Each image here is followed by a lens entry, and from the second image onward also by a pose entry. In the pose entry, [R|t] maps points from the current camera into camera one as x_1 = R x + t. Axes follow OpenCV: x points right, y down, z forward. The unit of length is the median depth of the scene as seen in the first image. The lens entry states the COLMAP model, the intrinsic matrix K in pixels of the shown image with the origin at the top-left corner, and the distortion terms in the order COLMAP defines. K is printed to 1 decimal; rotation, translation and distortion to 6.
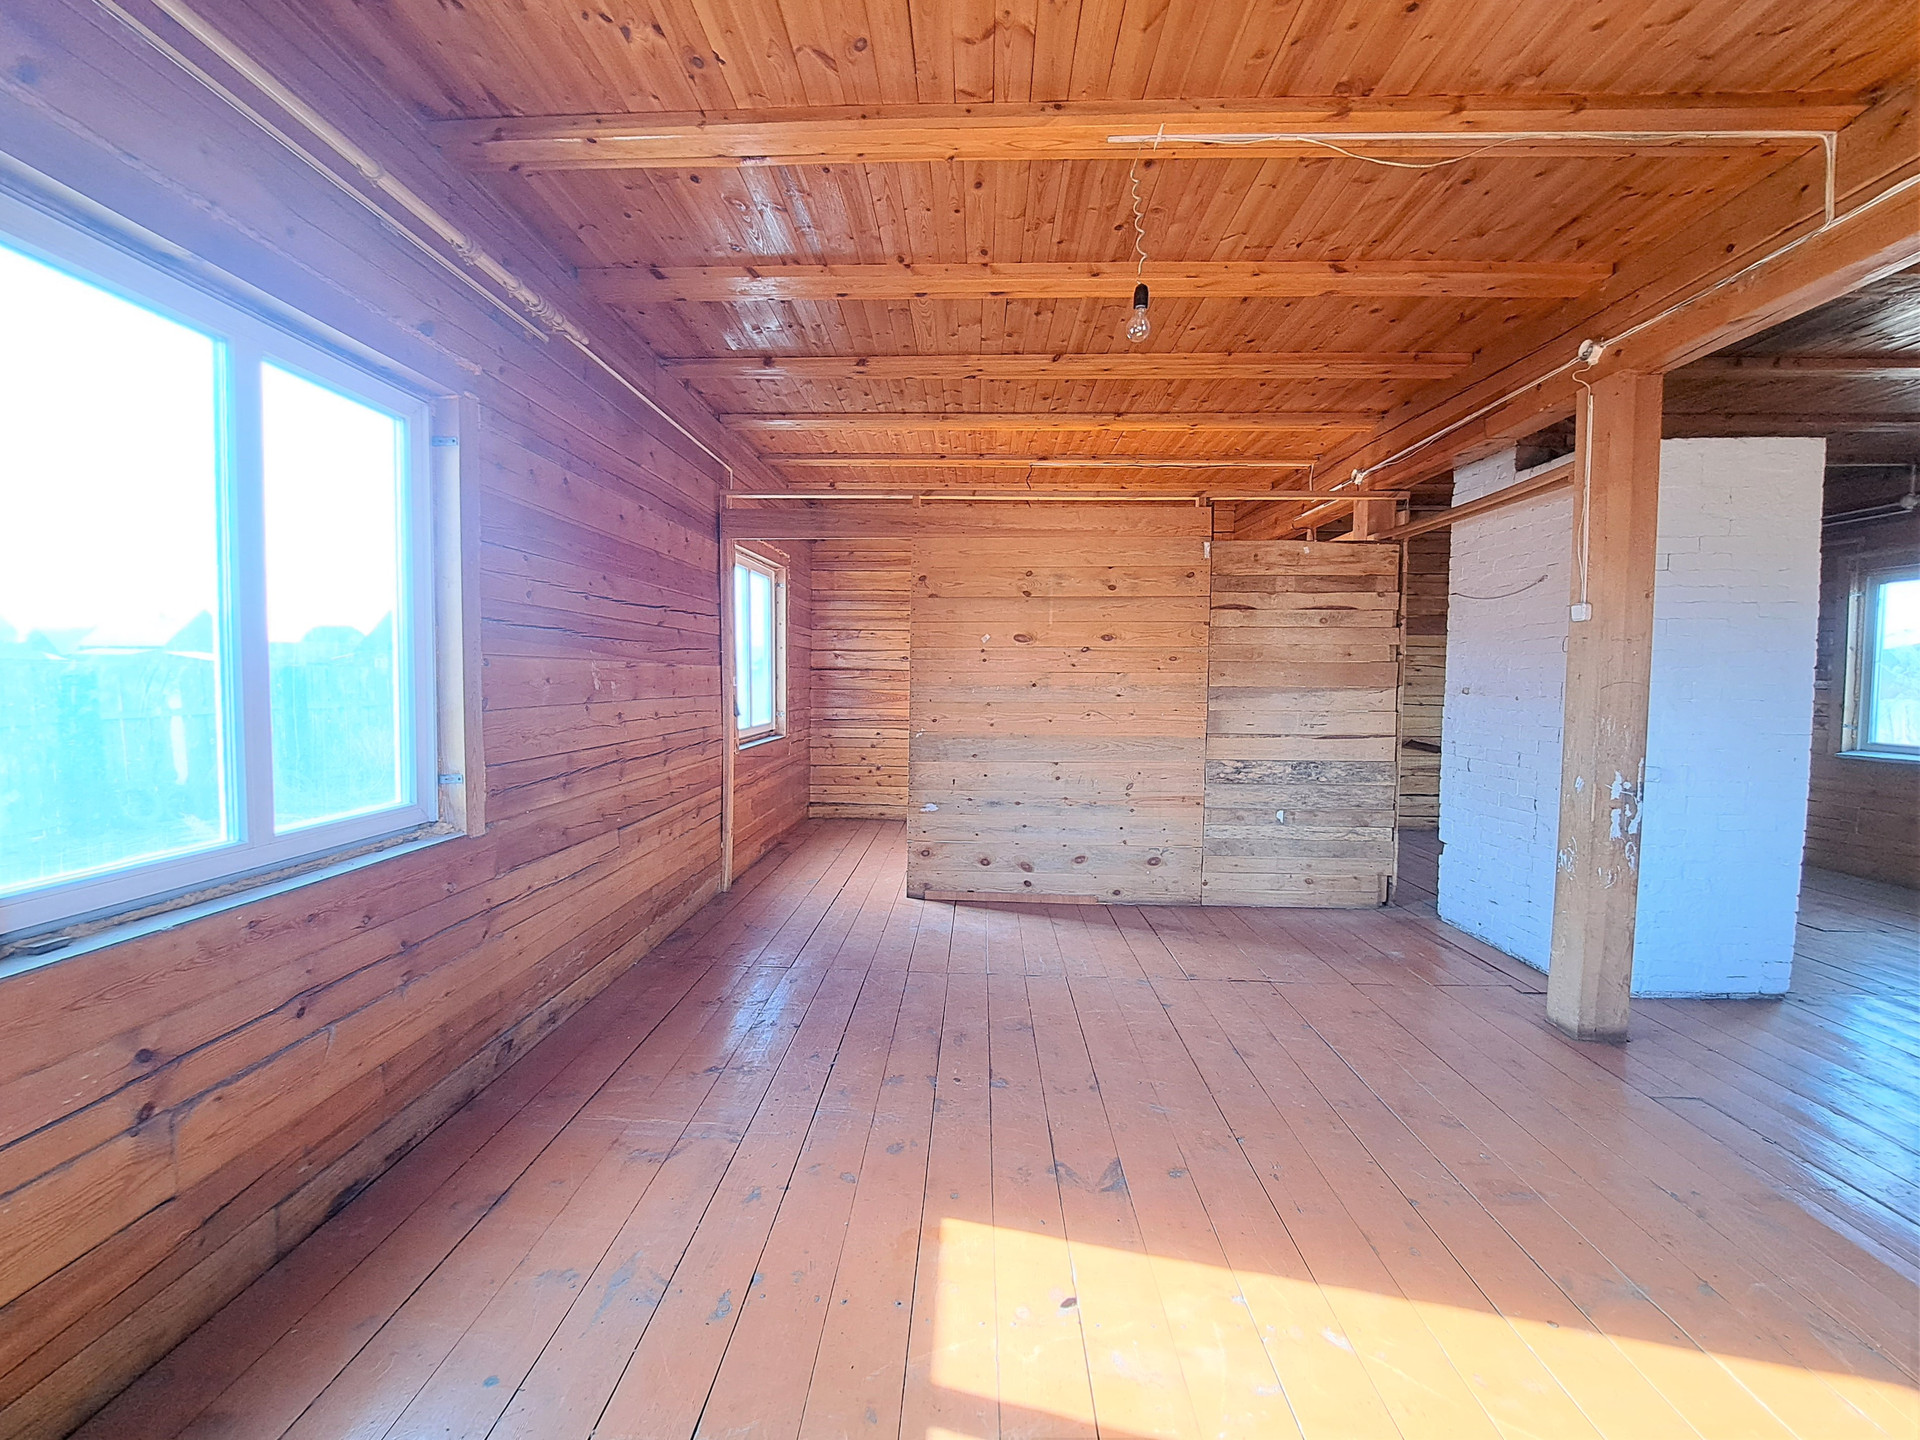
lens RADIAL K [[796.5, 0, 954.8], [0, 796.5, 716.8], [0, 0, 1]] dist [-0.001487, -0.000057]
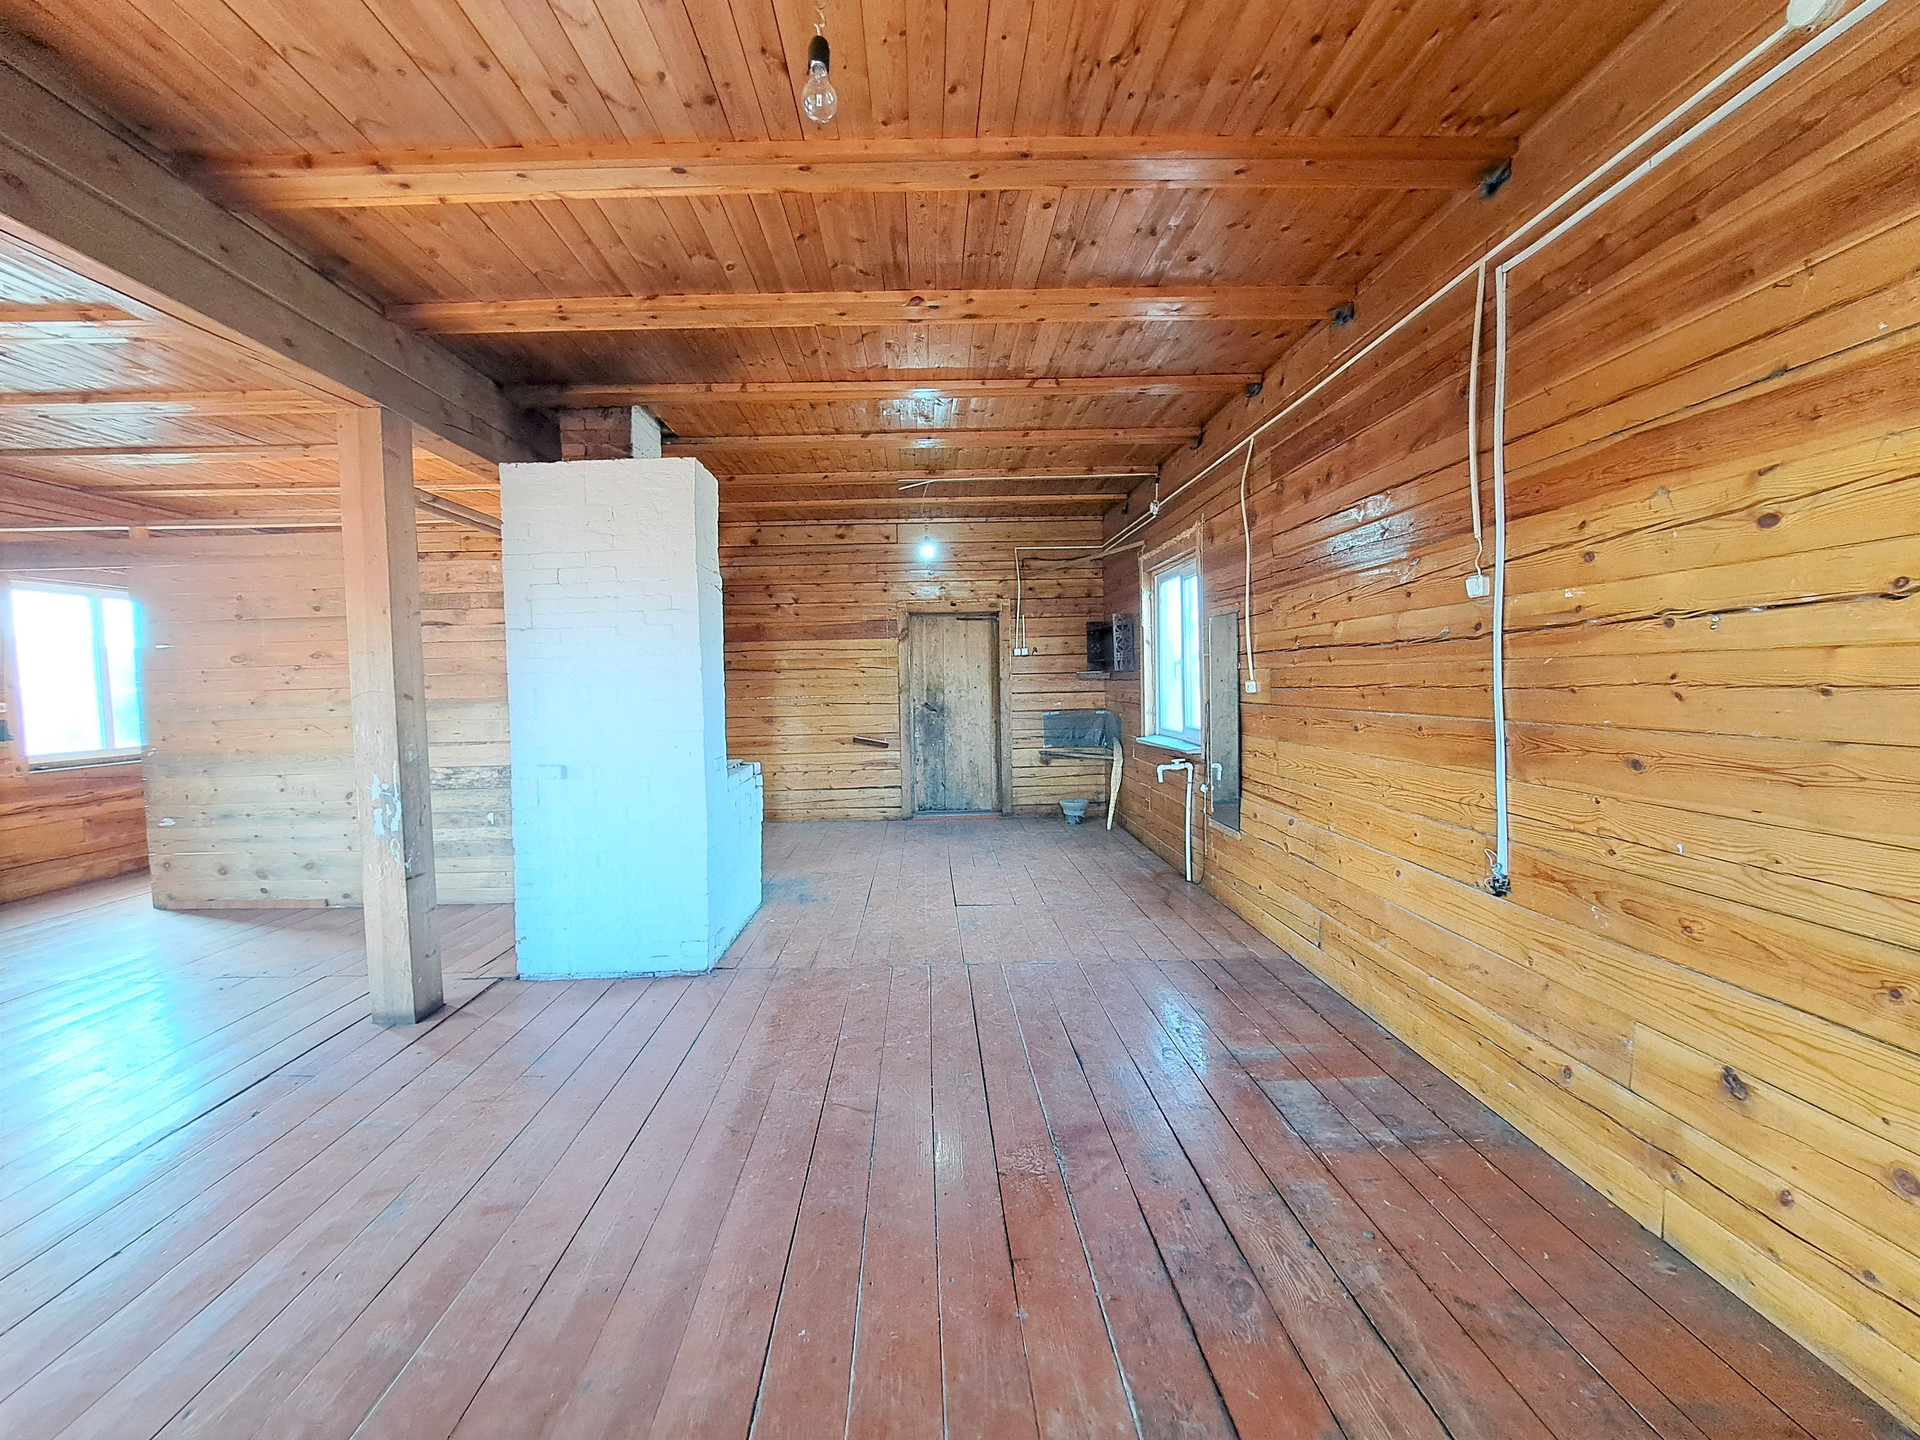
lens RADIAL K [[764.5, 0, 953.9], [0, 764.5, 717.9], [0, 0, 1]] dist [-0.015062, -0.000097]
pose [[0.997818, -0.033694, 0.056777, 0.975088], [0.033731, 0.999431, 0.000296, 0.011098], [-0.056755, 0.001619, 0.998387, -0.051652]]
